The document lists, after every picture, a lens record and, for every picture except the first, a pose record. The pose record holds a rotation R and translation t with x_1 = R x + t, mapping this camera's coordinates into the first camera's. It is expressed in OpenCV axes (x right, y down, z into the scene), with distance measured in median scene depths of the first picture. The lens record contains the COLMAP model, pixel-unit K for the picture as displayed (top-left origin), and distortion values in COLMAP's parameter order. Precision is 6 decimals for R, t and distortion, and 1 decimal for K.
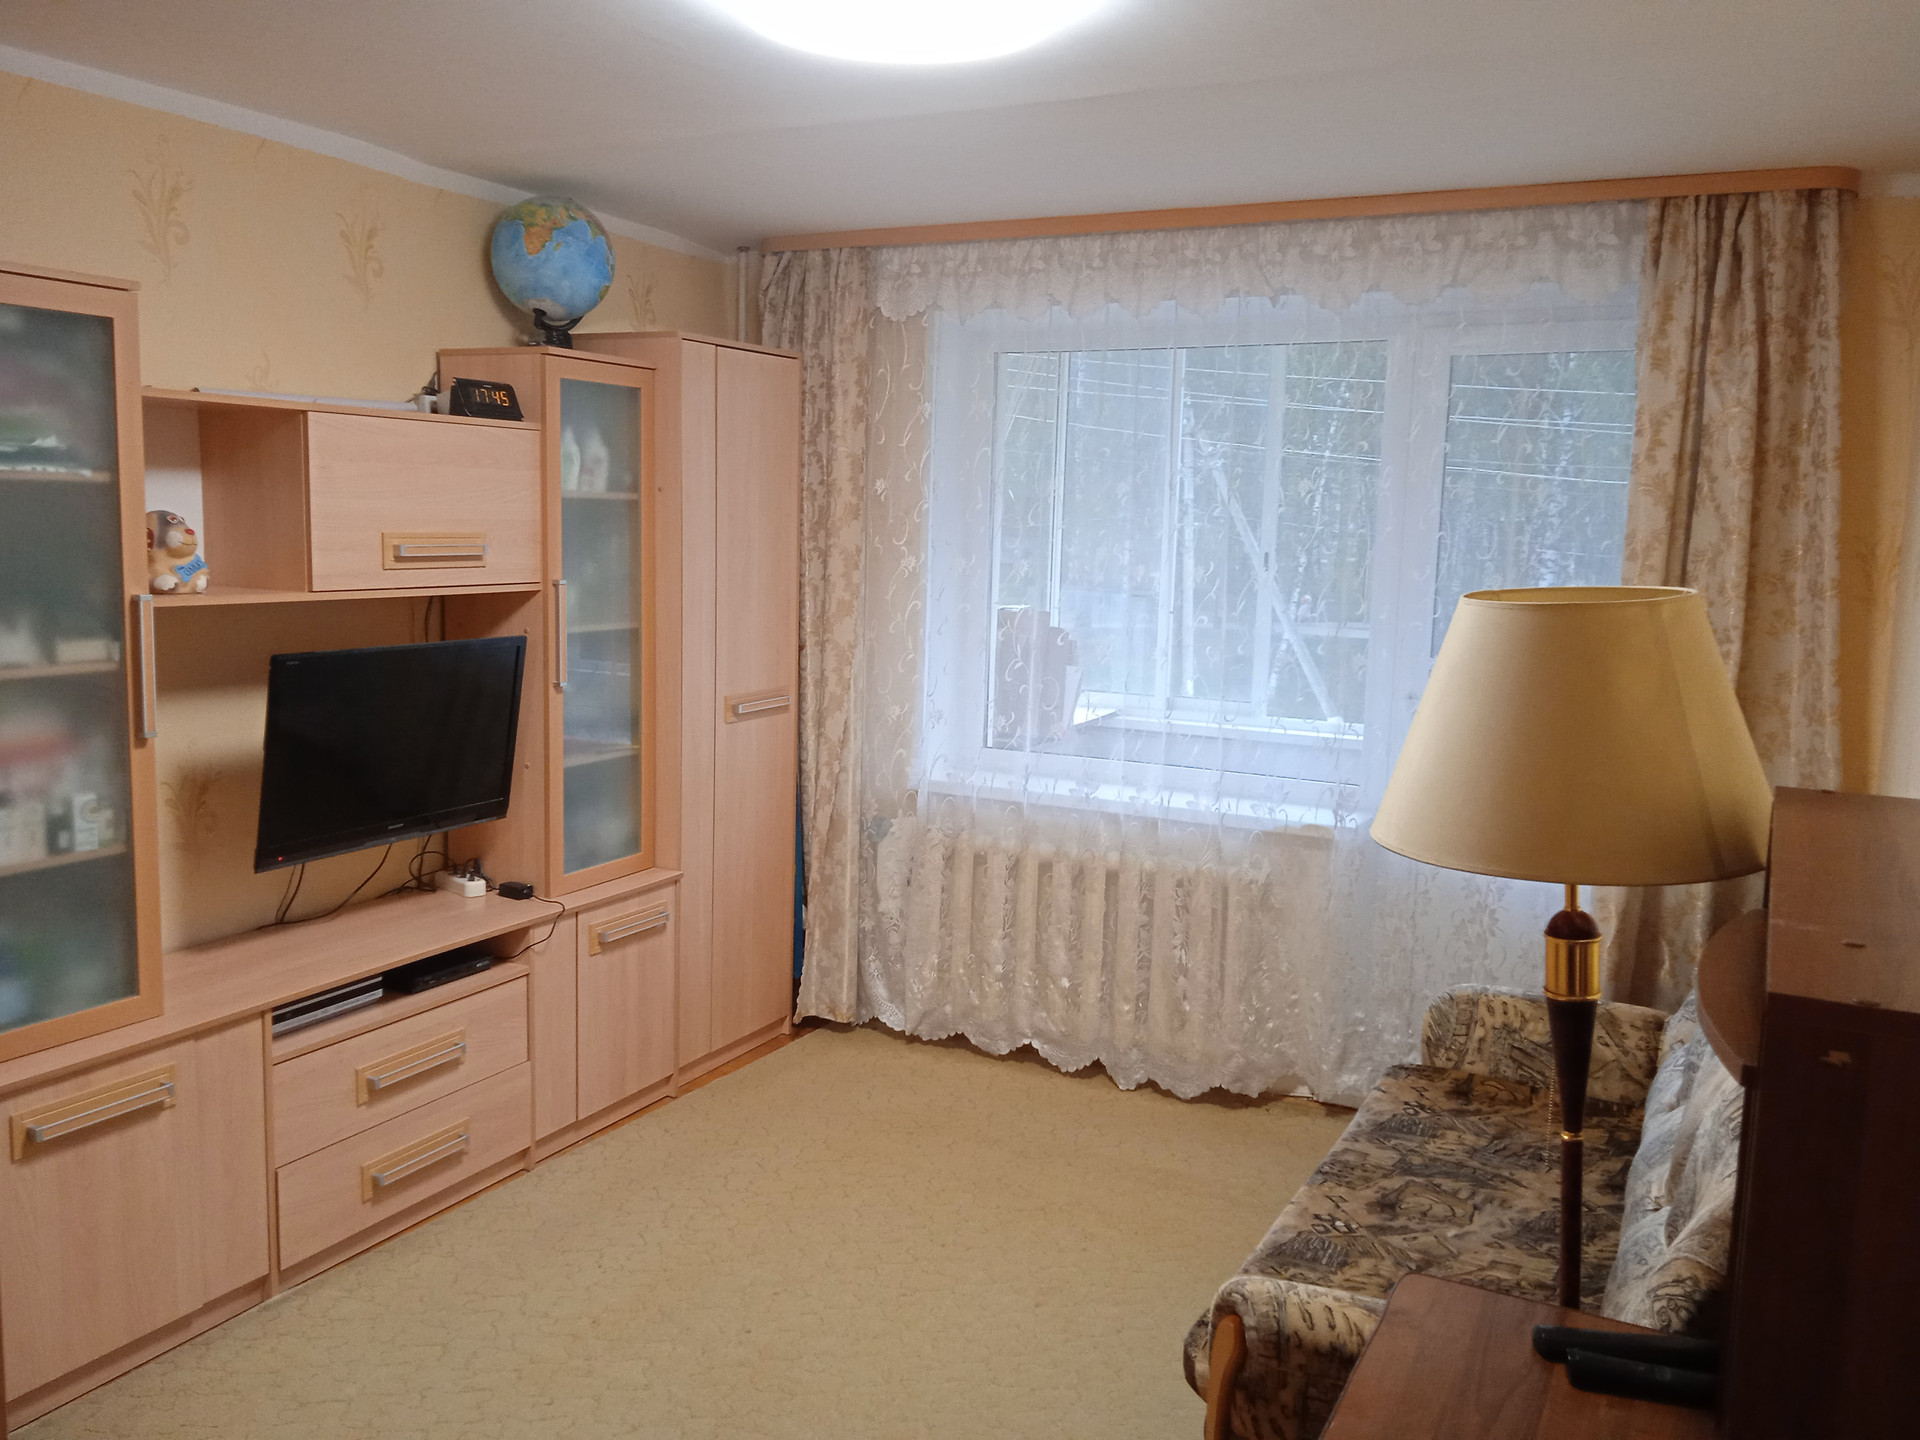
lens RADIAL K [[1568.3, 0, 960.0], [0, 1568.3, 720.0], [0, 0, 1]] dist [0.088382, -0.142750]
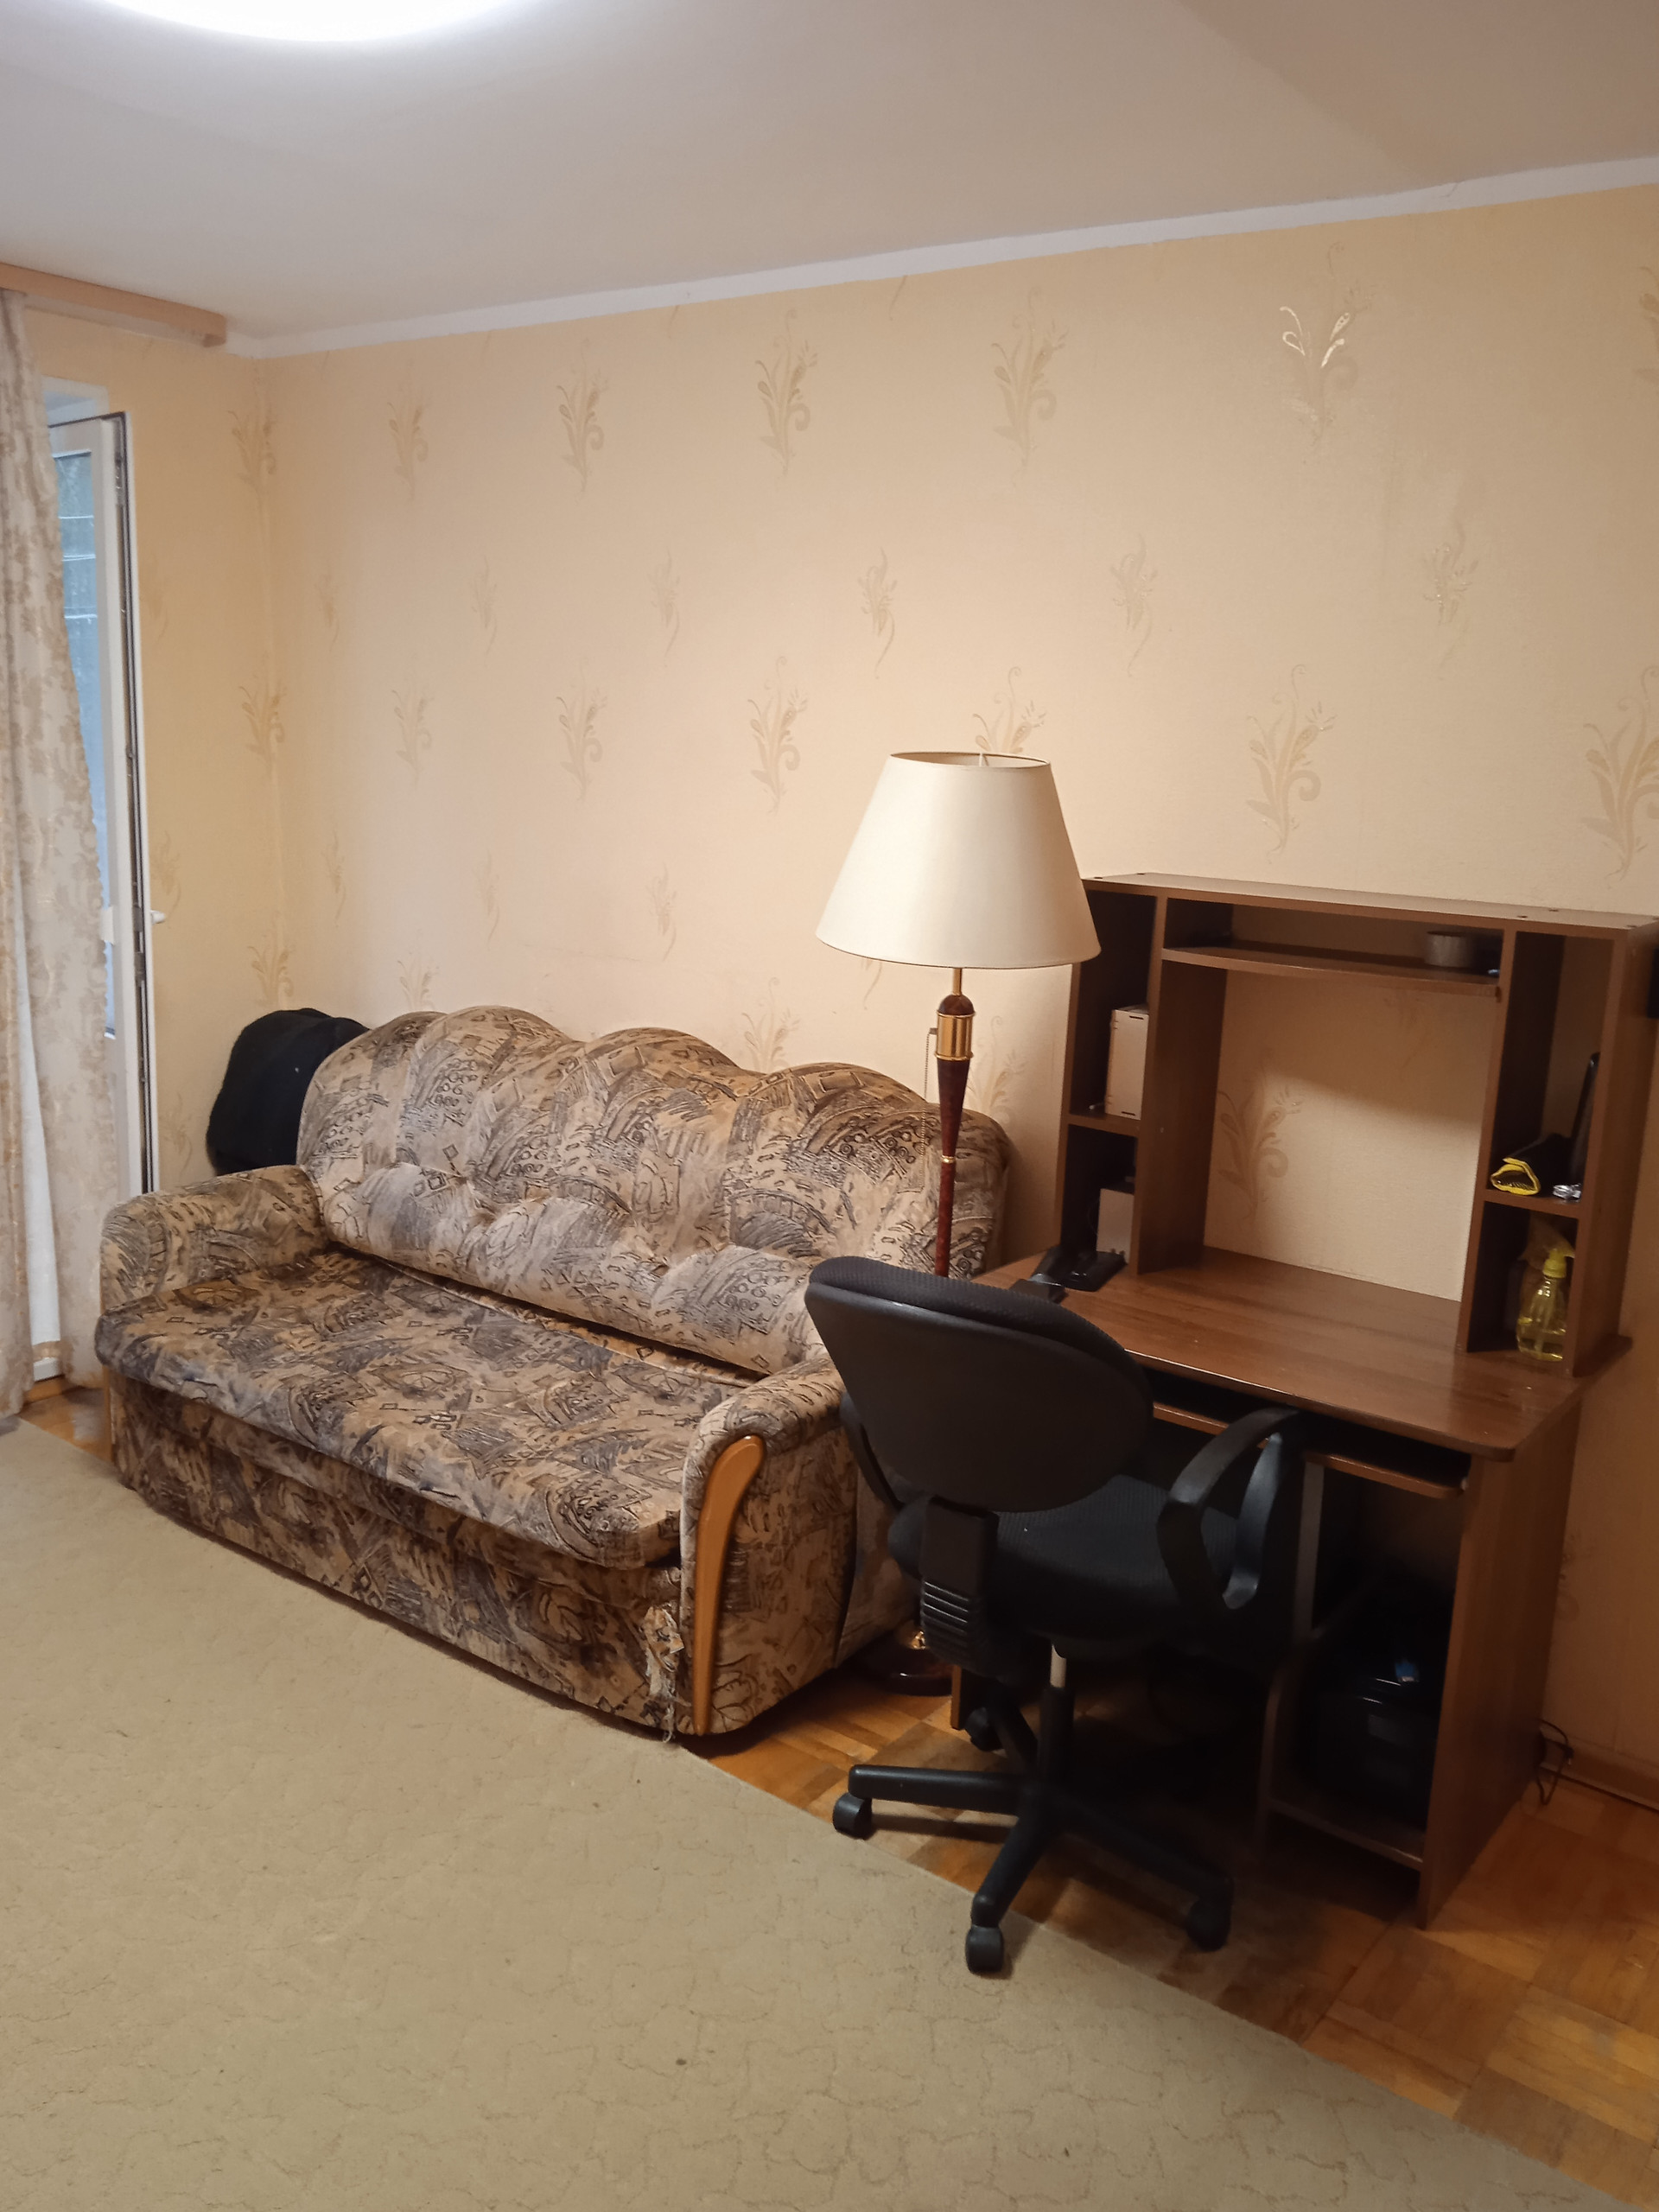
lens RADIAL K [[1806.9, 0, 828.9], [0, 1806.9, 1083.0], [0, 0, 1]] dist [0.088382, -0.142750]
pose [[0.193030, -0.217858, 0.956701, -0.659445], [0.099789, 0.974342, 0.201741, -0.075284], [-0.976105, 0.056527, 0.209817, 0.461259]]
